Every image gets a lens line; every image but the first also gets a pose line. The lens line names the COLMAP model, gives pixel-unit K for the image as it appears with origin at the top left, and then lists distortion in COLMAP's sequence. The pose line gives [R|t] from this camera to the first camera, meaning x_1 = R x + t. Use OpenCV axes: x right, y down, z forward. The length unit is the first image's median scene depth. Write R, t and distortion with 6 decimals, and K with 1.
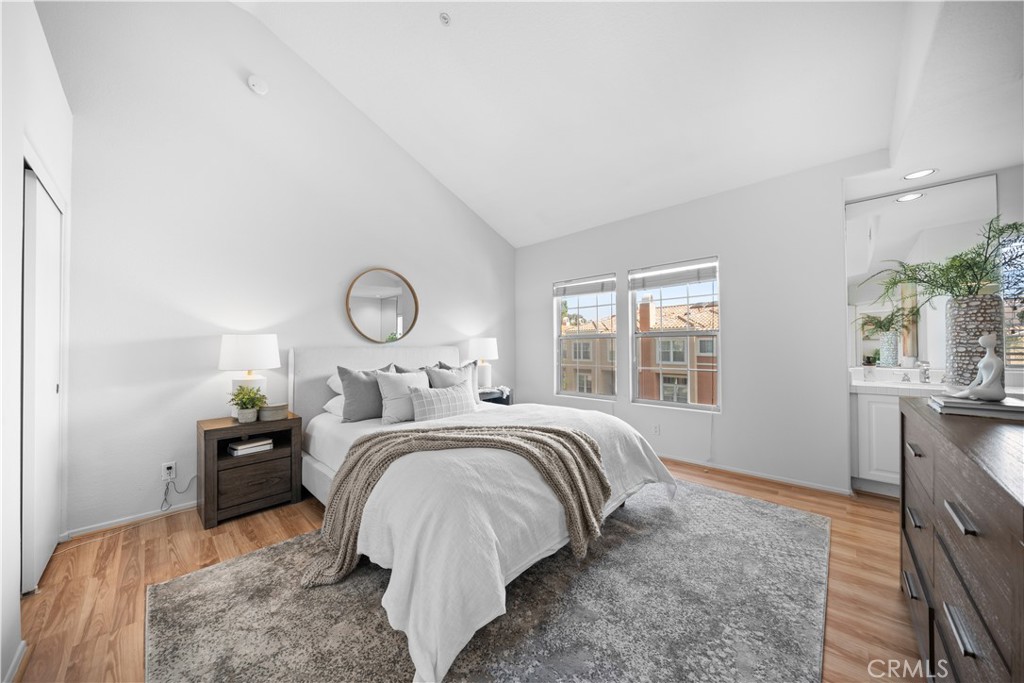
lens RADIAL K [[352.1, 0, 517.8], [0, 352.1, 344.1], [0, 0, 1]] dist [-0.007882, -0.000053]
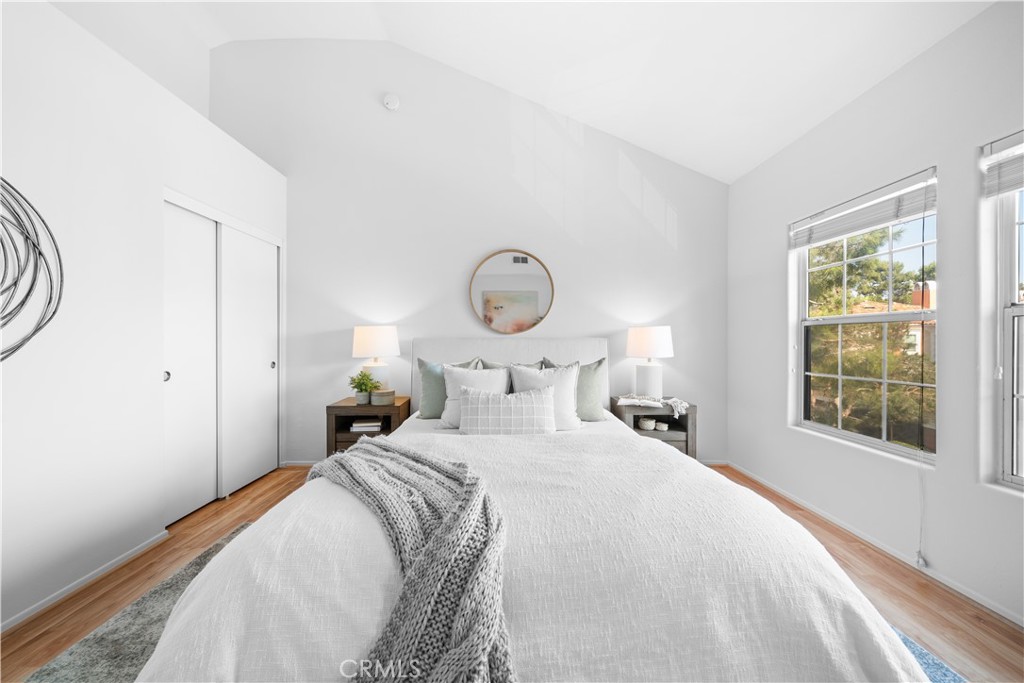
lens RADIAL K [[352.1, 0, 513.5], [0, 352.1, 343.4], [0, 0, 1]] dist [-0.007882, -0.000053]
pose [[0.691502, 0.013508, -0.722248, 0.329101], [-0.000741, 0.999838, 0.017990, 0.005792], [0.722374, -0.011905, 0.691400, 0.489935]]
